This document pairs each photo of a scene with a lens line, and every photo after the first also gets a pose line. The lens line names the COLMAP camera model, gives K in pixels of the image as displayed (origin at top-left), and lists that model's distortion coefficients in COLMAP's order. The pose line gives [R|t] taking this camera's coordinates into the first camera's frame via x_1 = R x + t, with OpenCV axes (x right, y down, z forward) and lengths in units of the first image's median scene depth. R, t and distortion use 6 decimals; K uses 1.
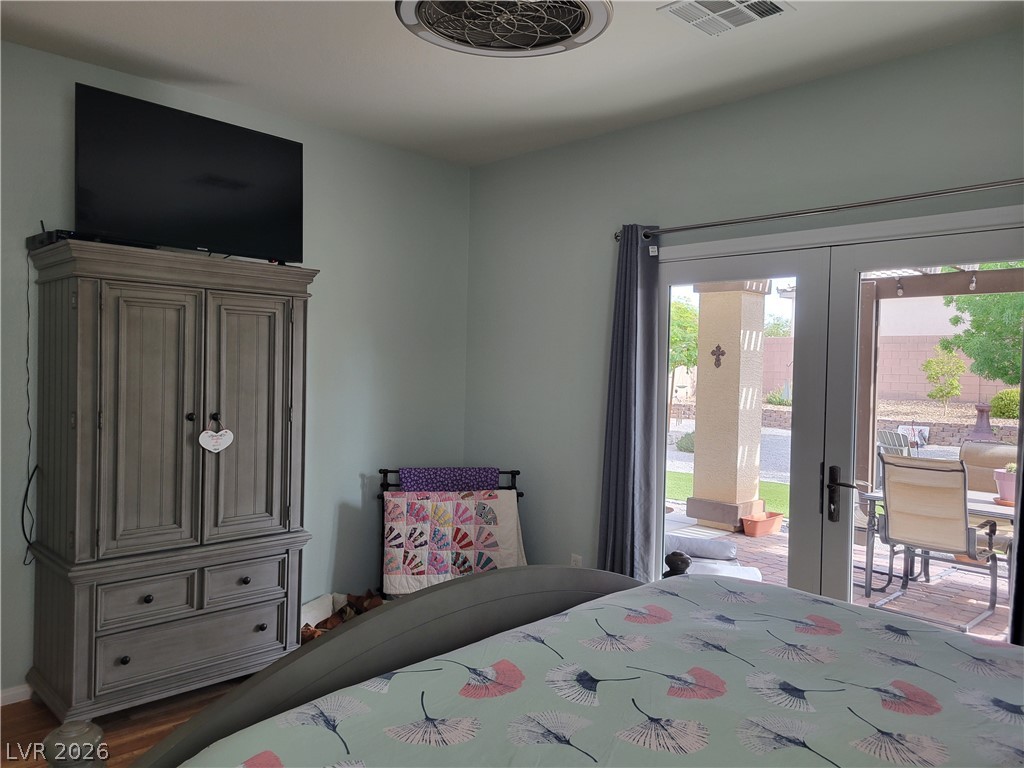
lens RADIAL K [[770.4, 0, 509.4], [0, 770.4, 382.7], [0, 0, 1]] dist [0.049844, -0.030490]
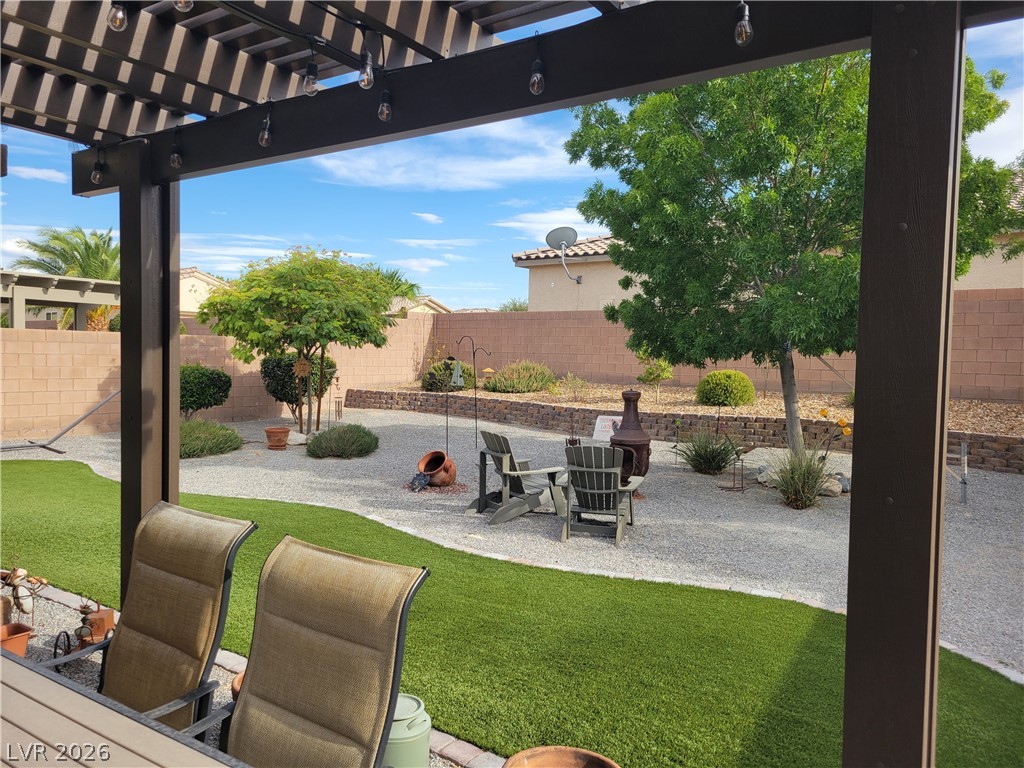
lens RADIAL K [[770.4, 0, 511.6], [0, 770.4, 384.0], [0, 0, 1]] dist [0.049844, -0.030490]
pose [[0.982080, -0.009797, 0.188210, 0.315969], [0.005596, 0.999723, 0.022841, 0.002818], [-0.188382, -0.021378, 0.981863, 0.264879]]
